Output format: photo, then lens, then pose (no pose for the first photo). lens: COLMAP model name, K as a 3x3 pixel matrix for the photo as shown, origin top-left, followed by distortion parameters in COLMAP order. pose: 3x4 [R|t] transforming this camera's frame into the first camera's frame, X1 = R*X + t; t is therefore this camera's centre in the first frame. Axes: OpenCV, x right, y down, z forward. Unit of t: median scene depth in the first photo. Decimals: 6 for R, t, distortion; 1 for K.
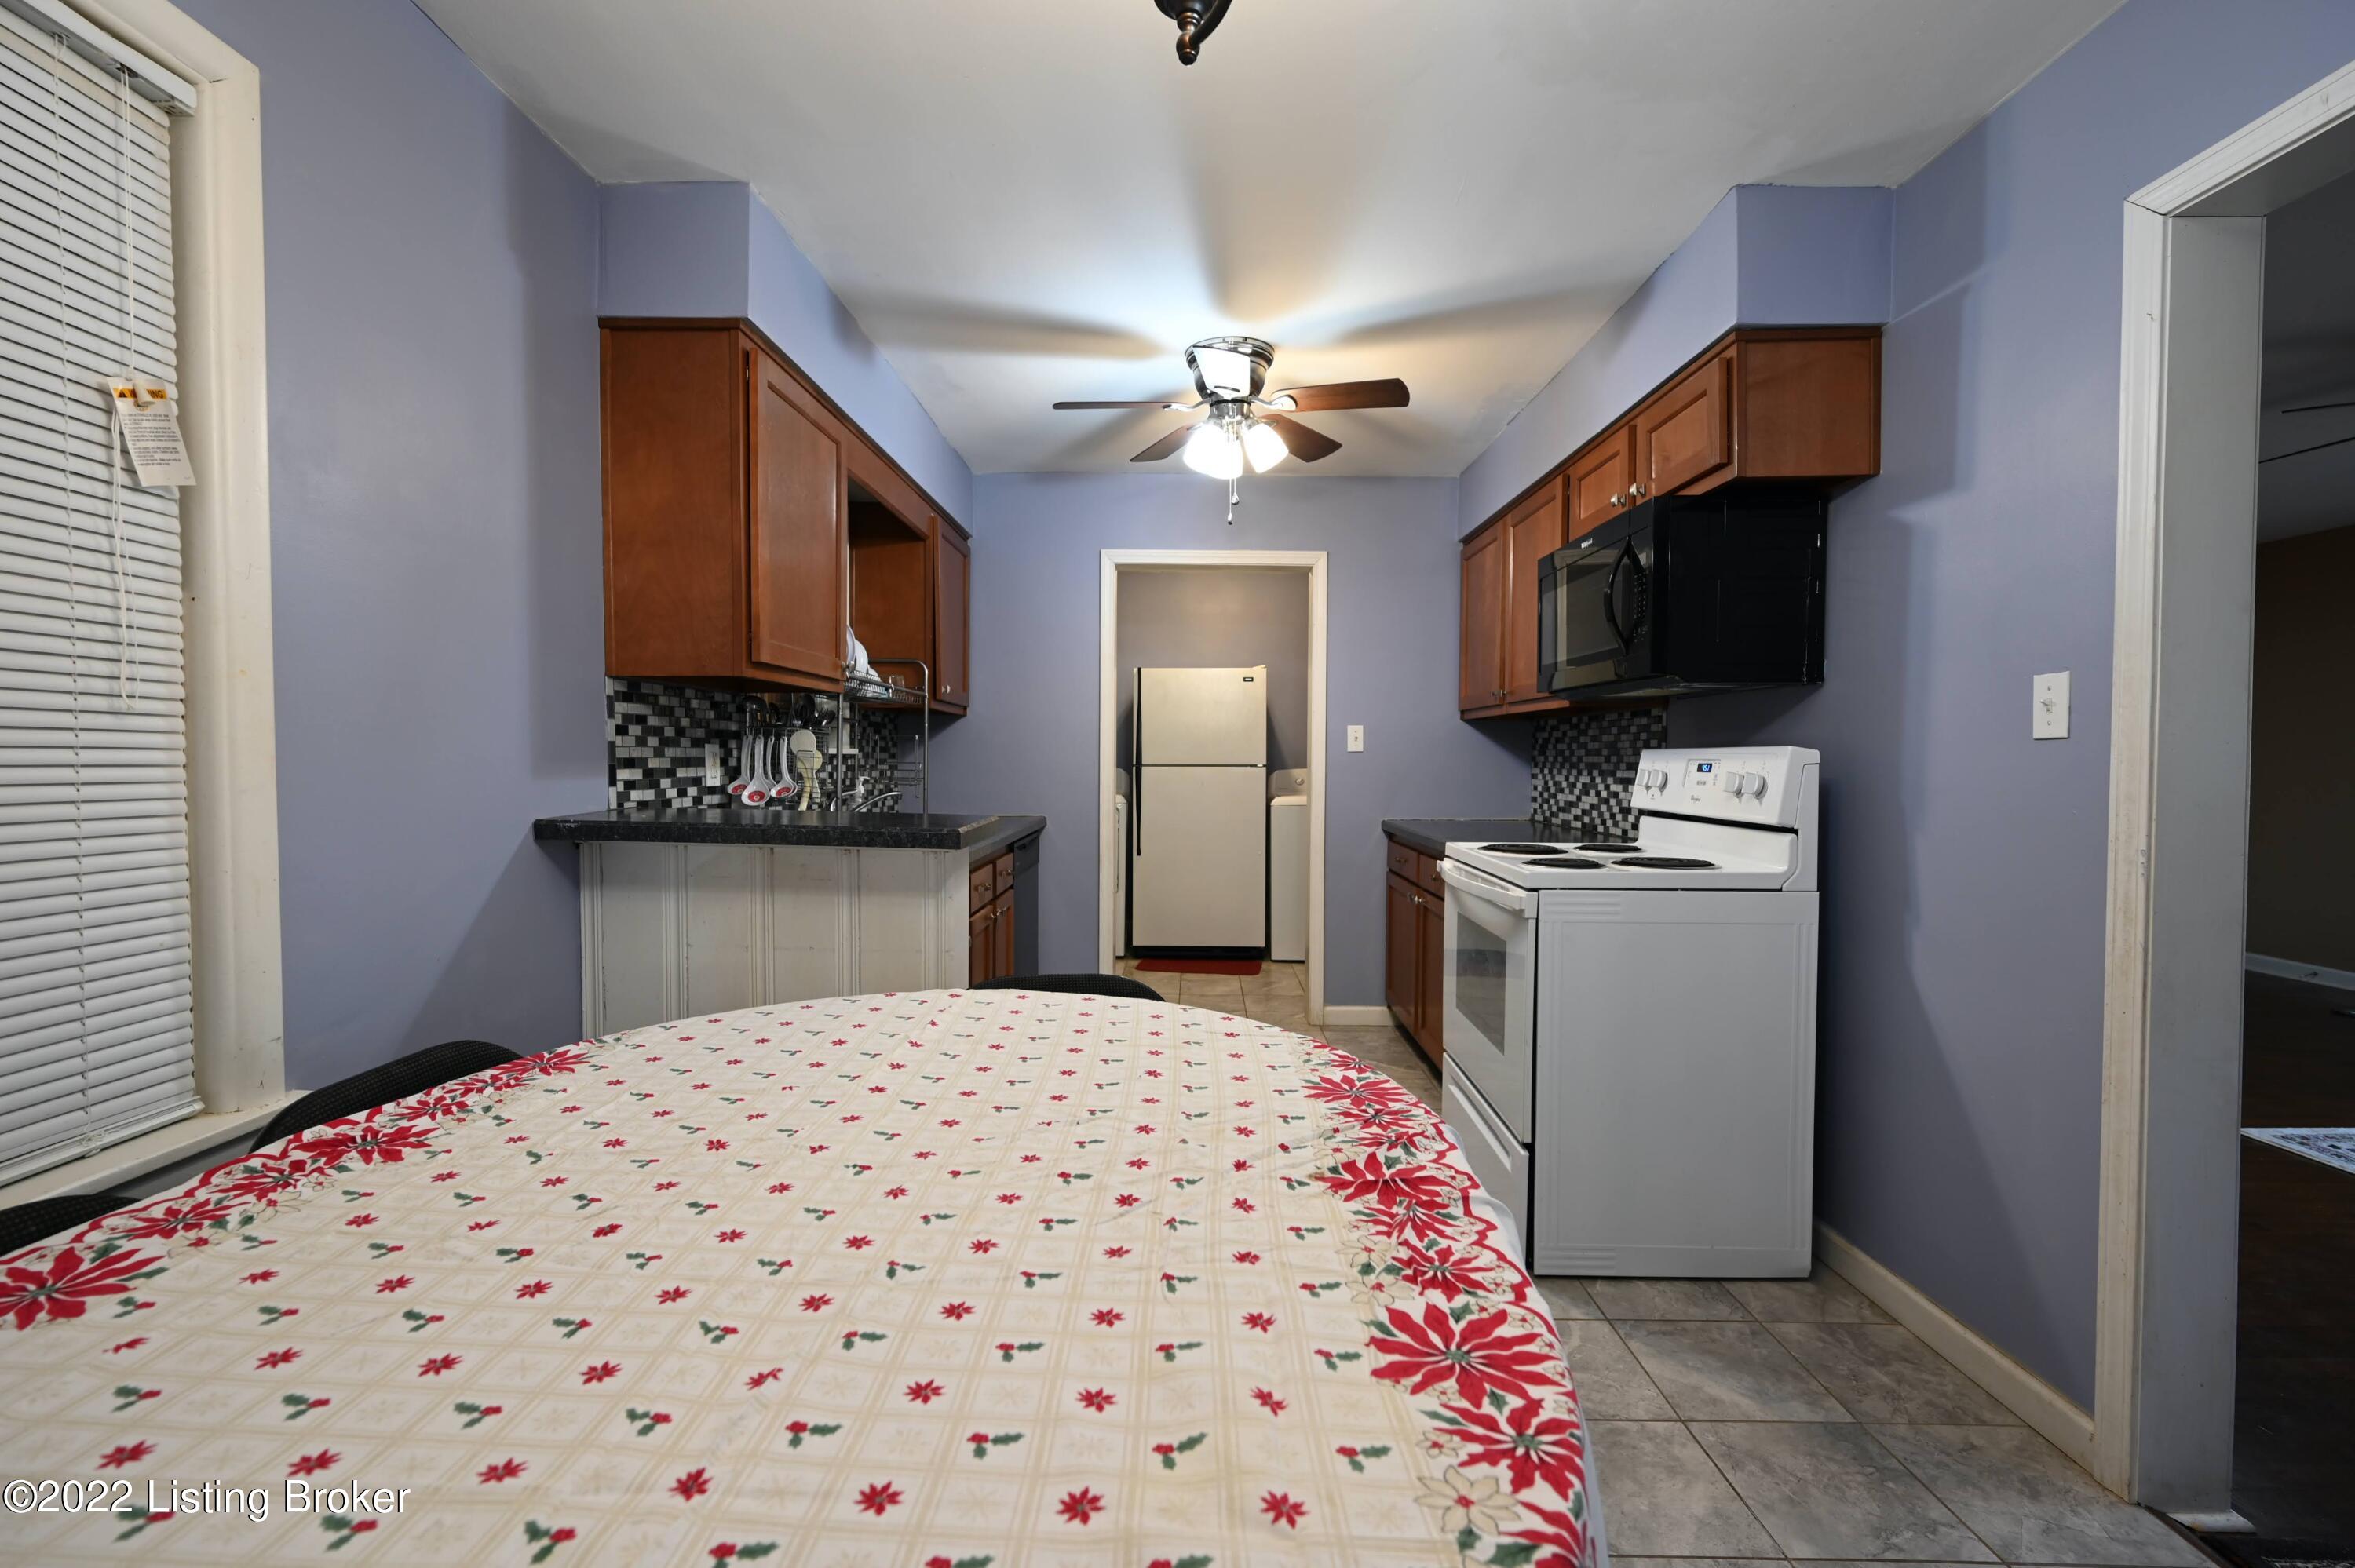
lens RADIAL K [[1000.7, 0, 1176.8], [0, 1000.7, 780.1], [0, 0, 1]] dist [-0.004967, 0.000336]
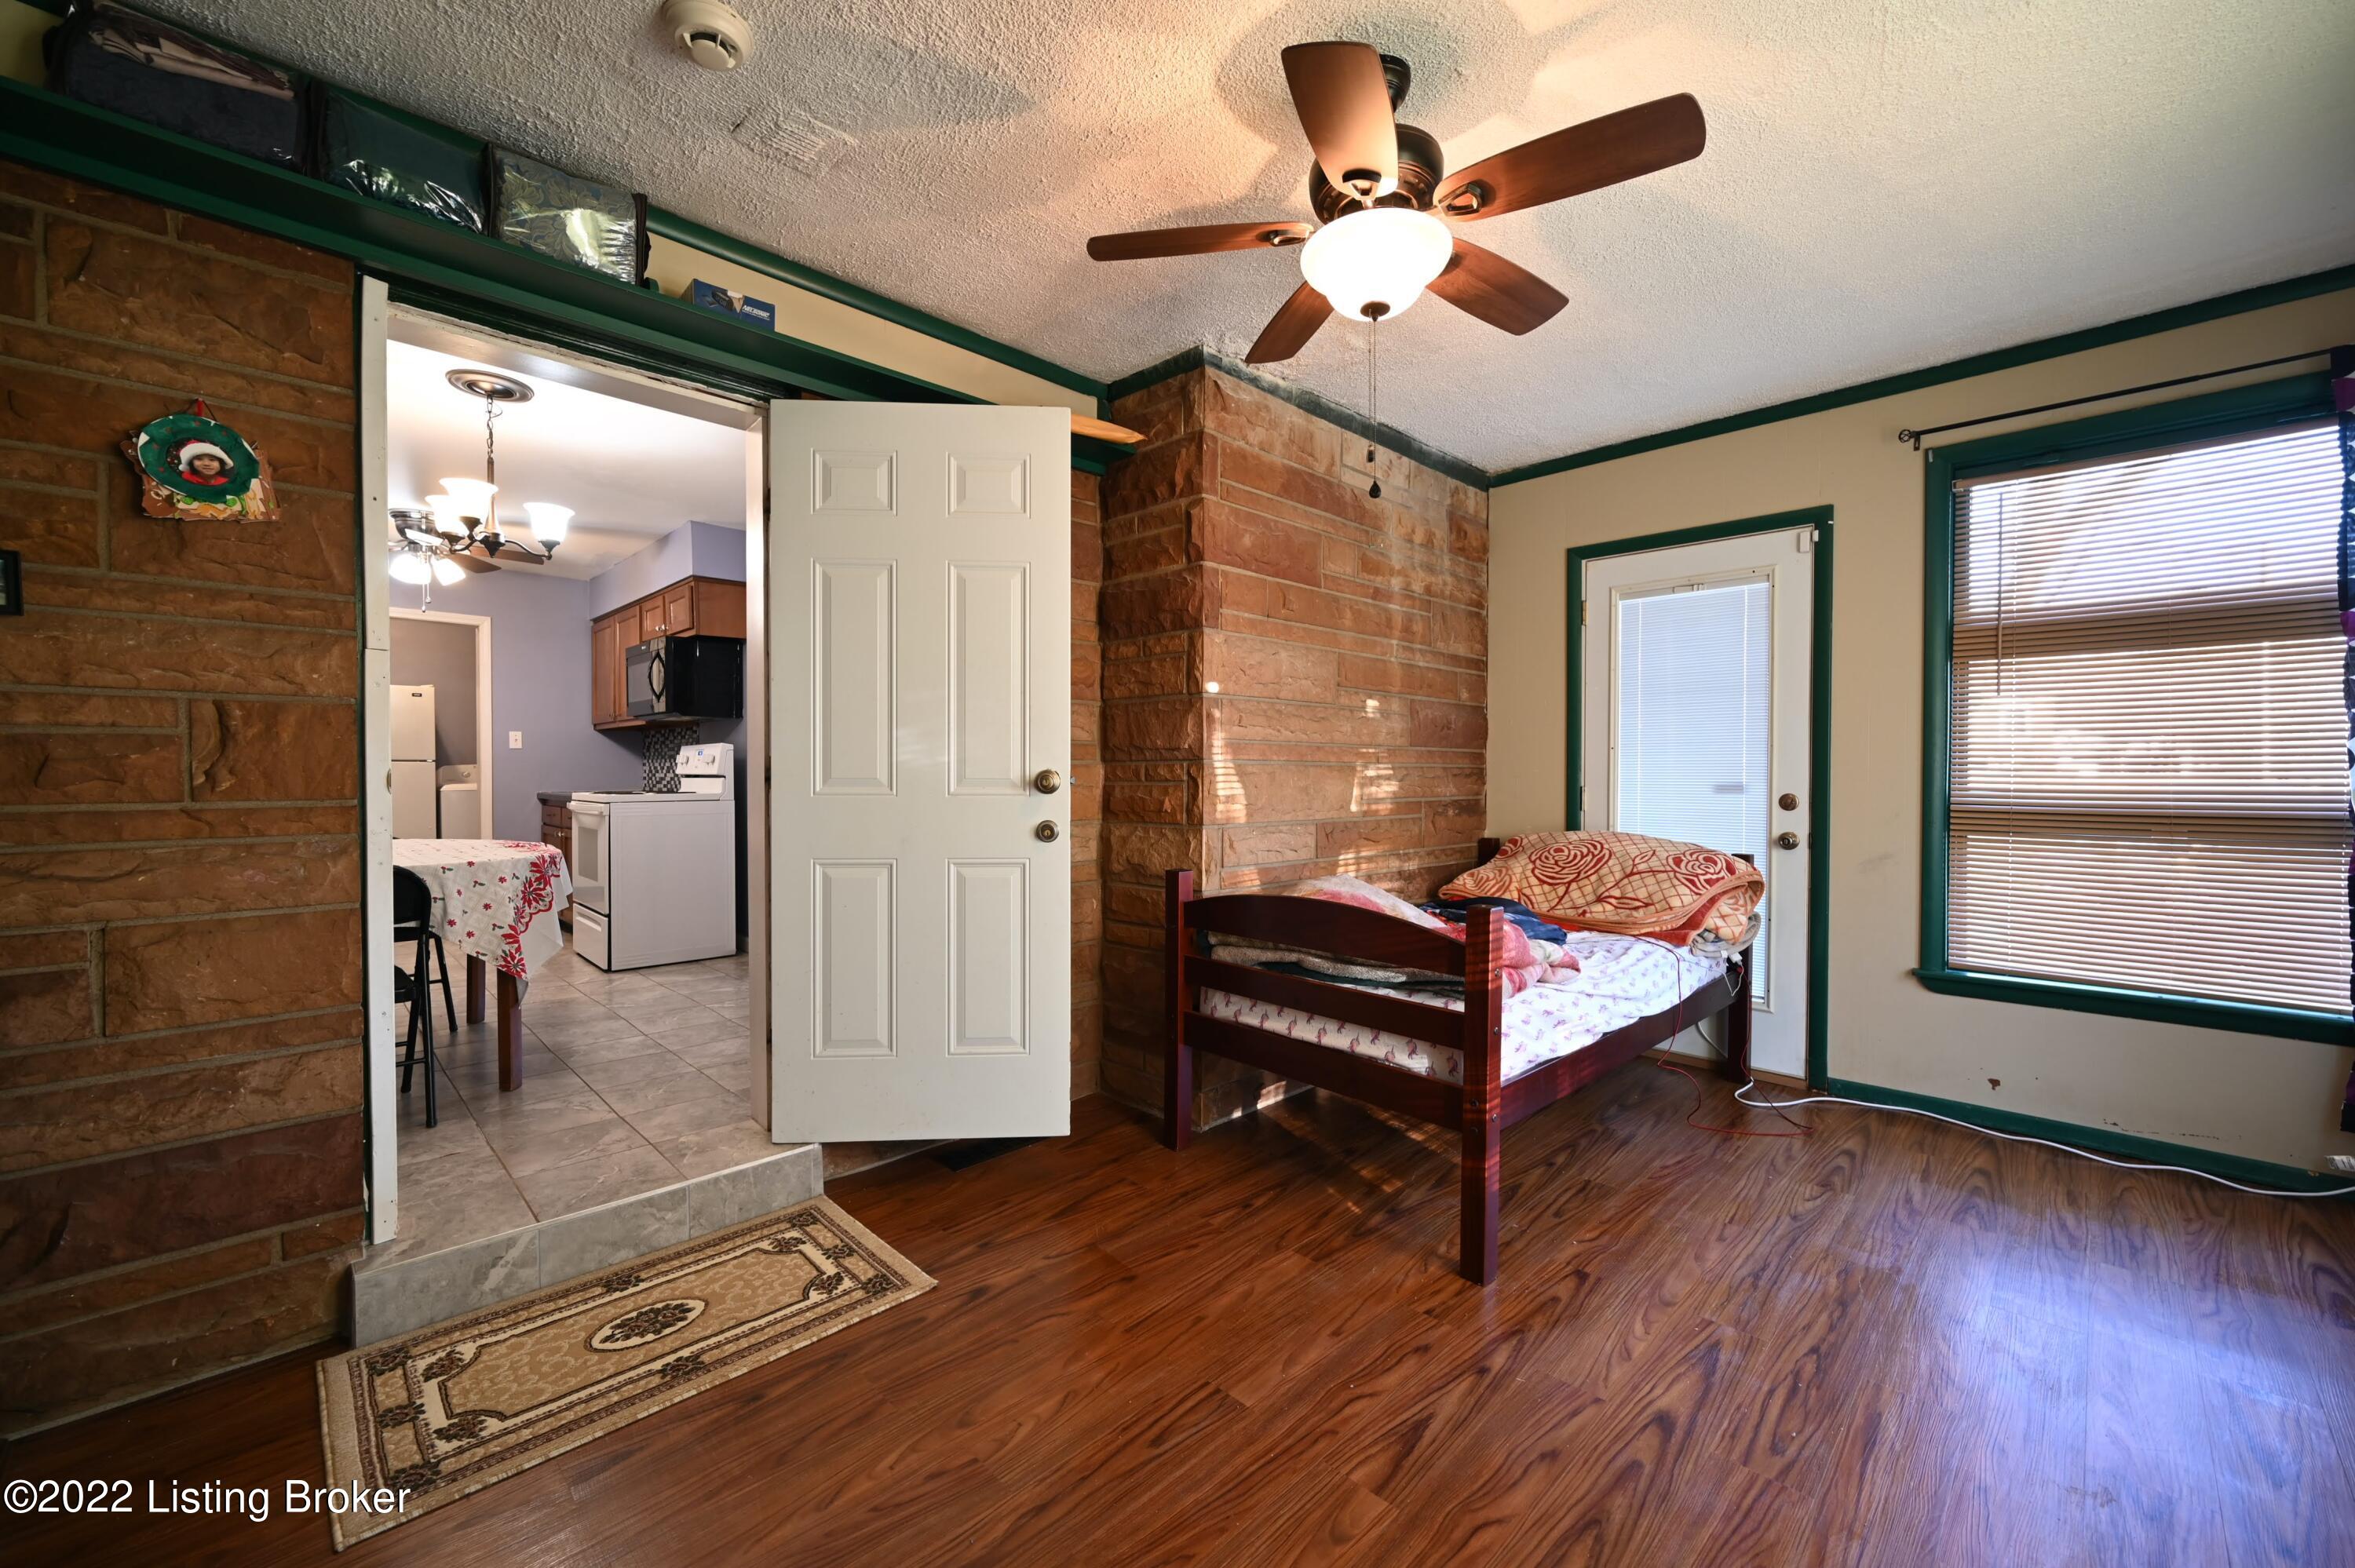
lens RADIAL K [[938.1, 0, 1181.5], [0, 938.1, 781.5], [0, 0, 1]] dist [-0.001452, -0.000541]
pose [[0.703859, -0.013244, 0.710217, -0.187009], [0.021192, 0.999773, -0.002359, 0.070301], [-0.710024, 0.016712, 0.703979, -1.107269]]
